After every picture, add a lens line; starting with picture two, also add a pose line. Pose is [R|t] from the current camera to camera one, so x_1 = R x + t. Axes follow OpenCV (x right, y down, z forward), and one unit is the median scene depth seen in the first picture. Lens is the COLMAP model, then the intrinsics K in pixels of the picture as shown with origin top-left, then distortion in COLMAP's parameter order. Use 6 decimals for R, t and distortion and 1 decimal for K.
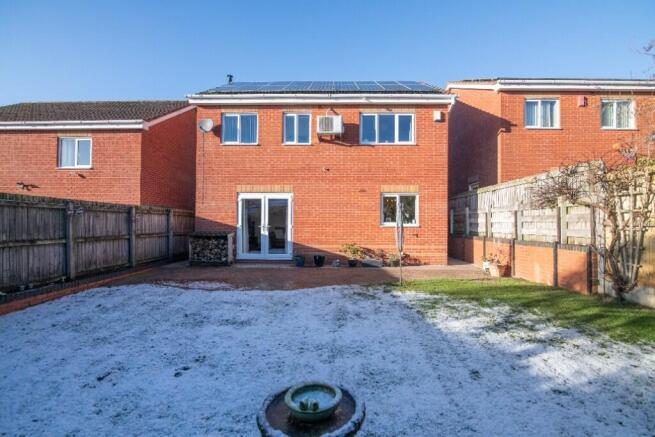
lens RADIAL K [[302.1, 0, 325.1], [0, 302.1, 221.9], [0, 0, 1]] dist [-0.015540, -0.000329]
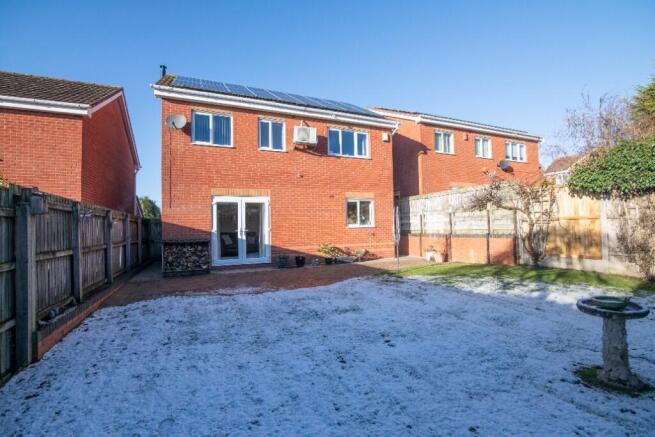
lens RADIAL K [[302.1, 0, 323.7], [0, 302.1, 217.1], [0, 0, 1]] dist [-0.015540, -0.000329]
pose [[0.904796, -0.010296, 0.425721, -0.383477], [0.024685, 0.999295, -0.028295, 0.005374], [-0.425130, 0.036110, 0.904412, -0.001868]]
